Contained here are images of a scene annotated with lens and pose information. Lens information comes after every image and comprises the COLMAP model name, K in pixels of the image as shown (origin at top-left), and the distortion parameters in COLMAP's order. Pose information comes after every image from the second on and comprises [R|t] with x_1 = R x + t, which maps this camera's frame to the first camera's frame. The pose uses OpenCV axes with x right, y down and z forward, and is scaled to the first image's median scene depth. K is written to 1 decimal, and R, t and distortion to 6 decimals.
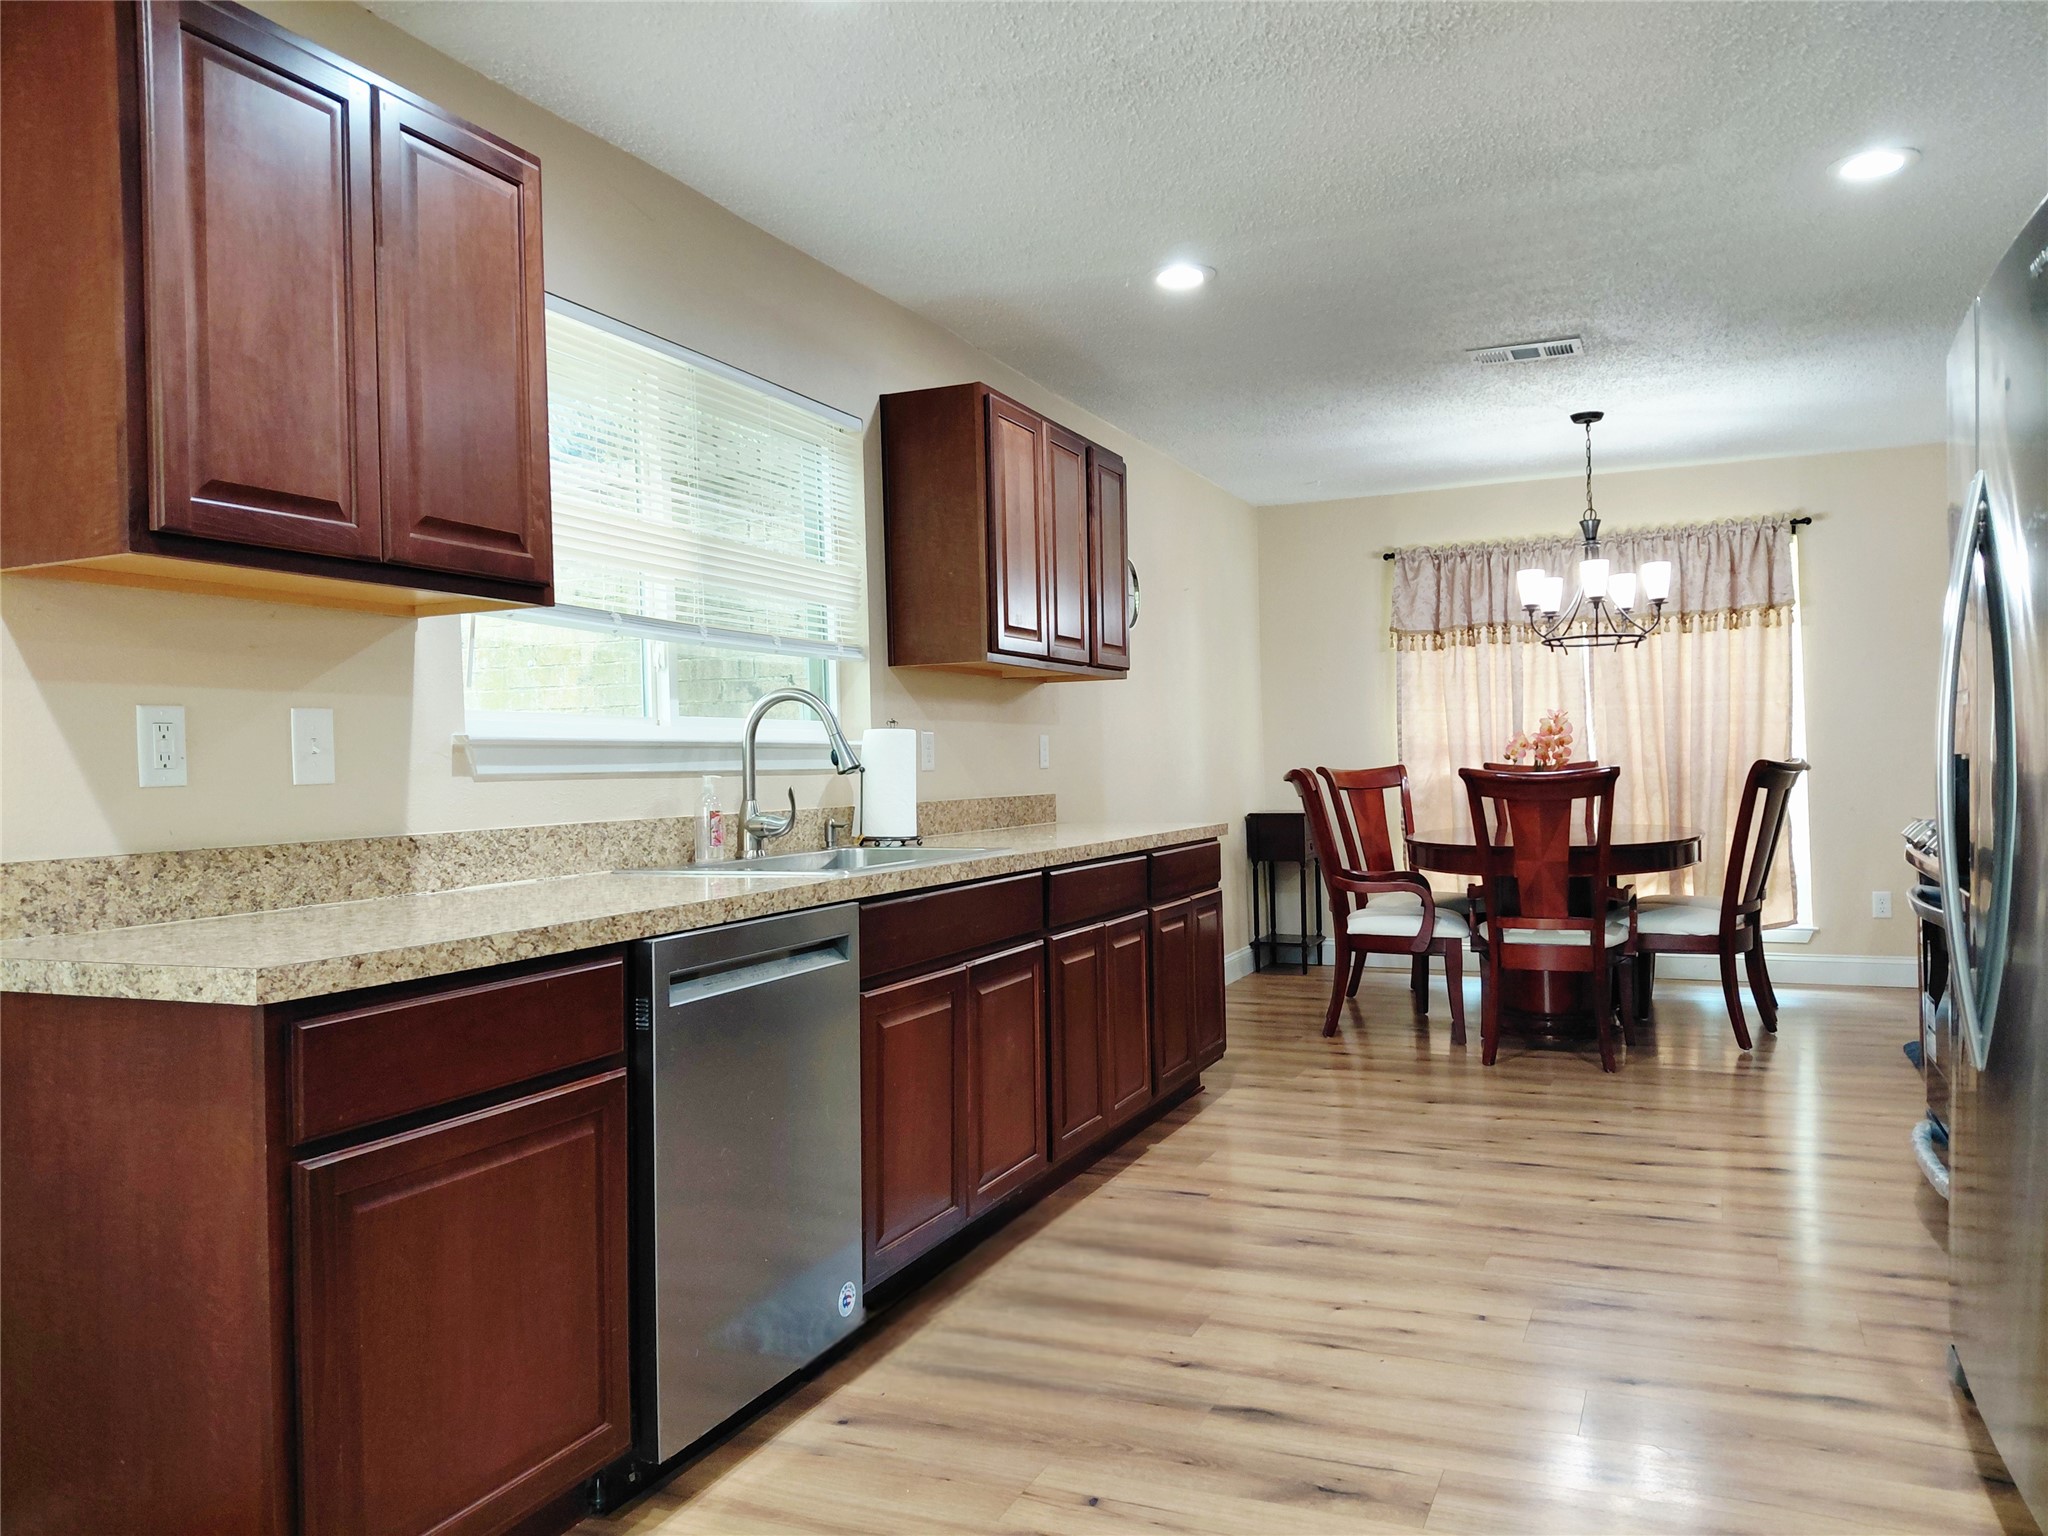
lens RADIAL K [[1508.2, 0, 1024.0], [0, 1508.2, 768.0], [0, 0, 1]] dist [0.173461, -0.325835]
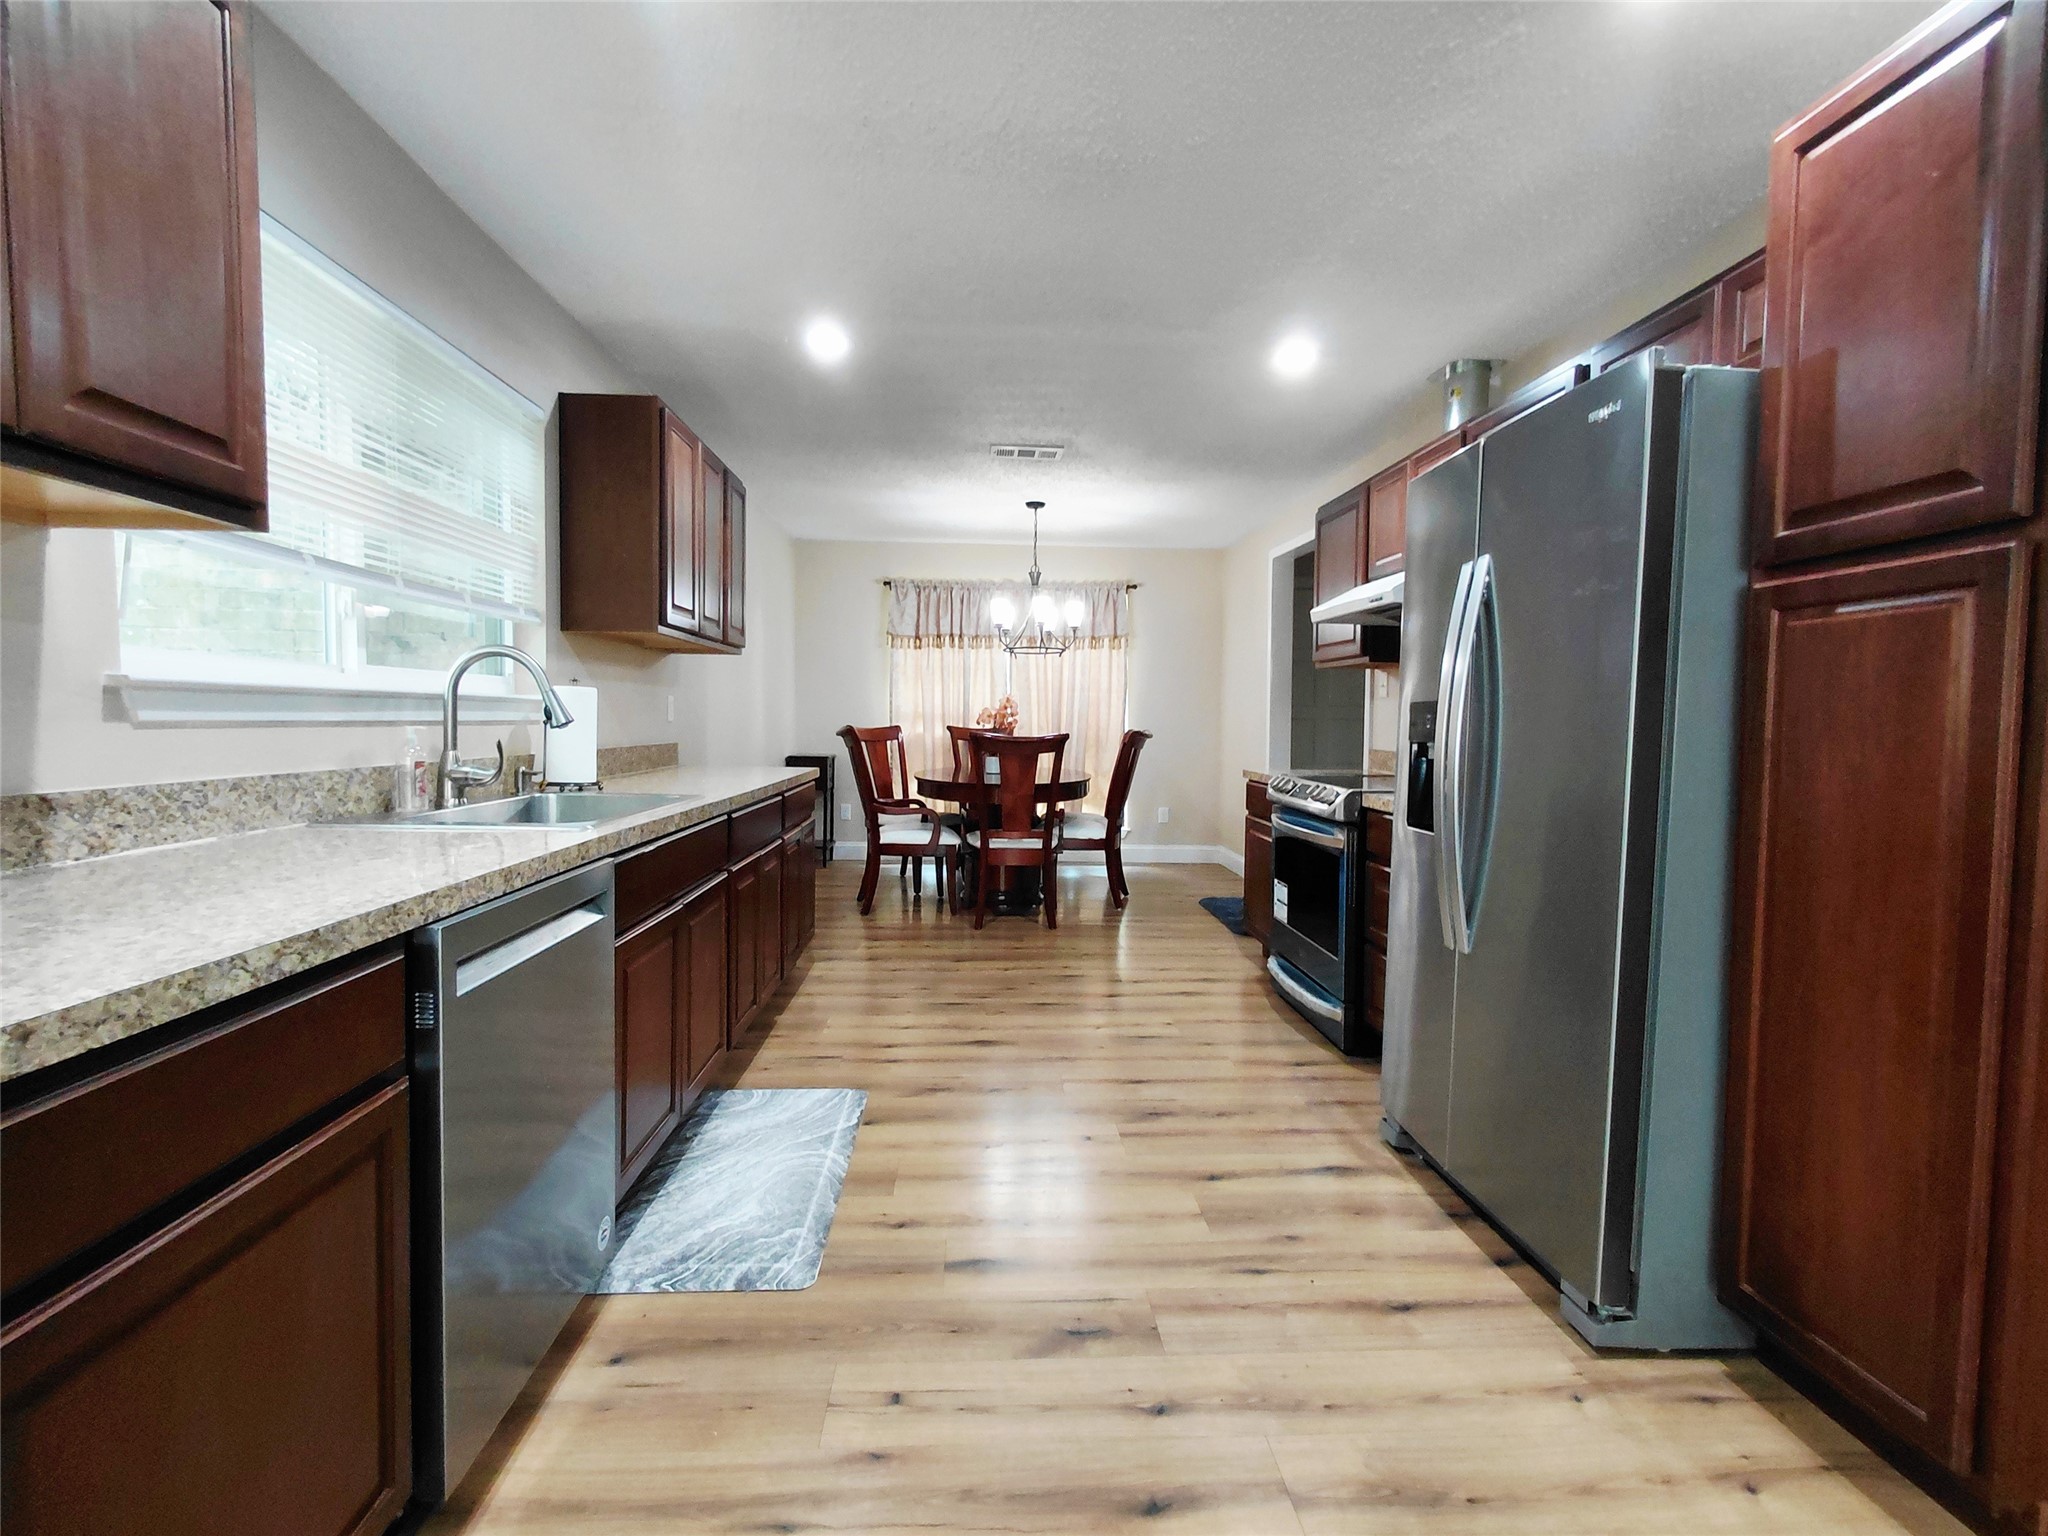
lens RADIAL K [[952.5, 0, 1017.7], [0, 952.5, 762.9], [0, 0, 1]] dist [-0.002457, 0.005478]
pose [[0.892933, 0.014366, 0.449961, -0.112353], [-0.034571, 0.998728, 0.036718, -0.006371], [-0.448861, -0.048342, 0.892293, 0.214955]]
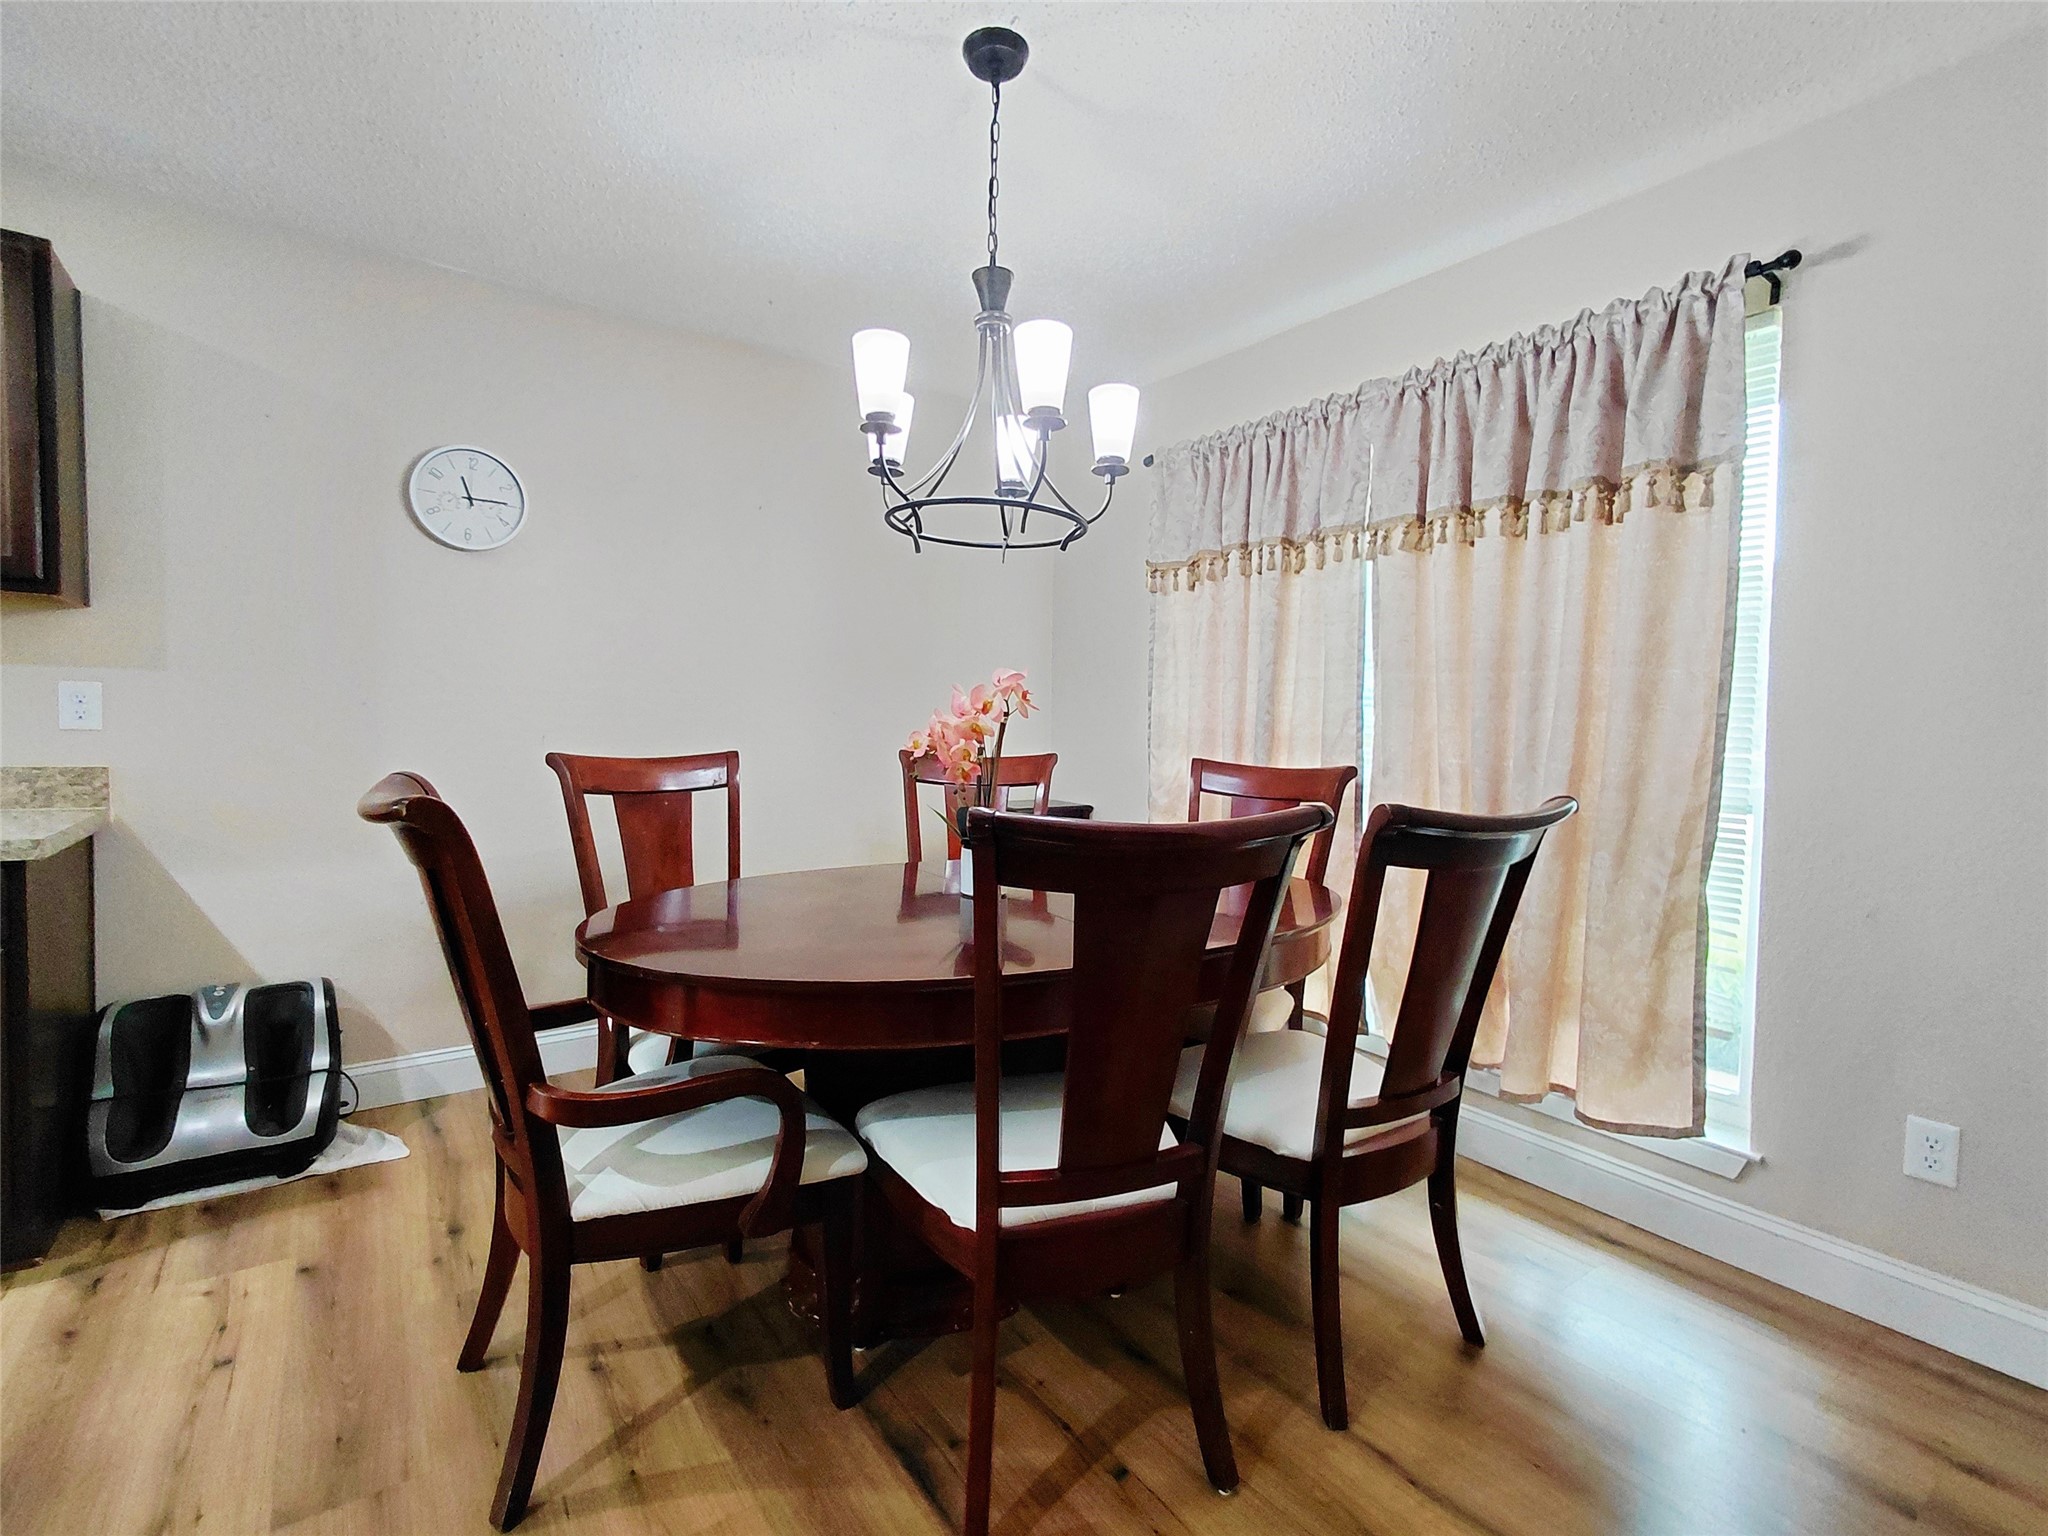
lens RADIAL K [[952.5, 0, 1017.7], [0, 952.5, 762.9], [0, 0, 1]] dist [-0.002457, 0.005478]
pose [[0.859031, 0.061220, -0.508250, 0.780463], [-0.040991, 0.997861, 0.050914, -0.034250], [0.510280, -0.022903, 0.859704, 1.085174]]
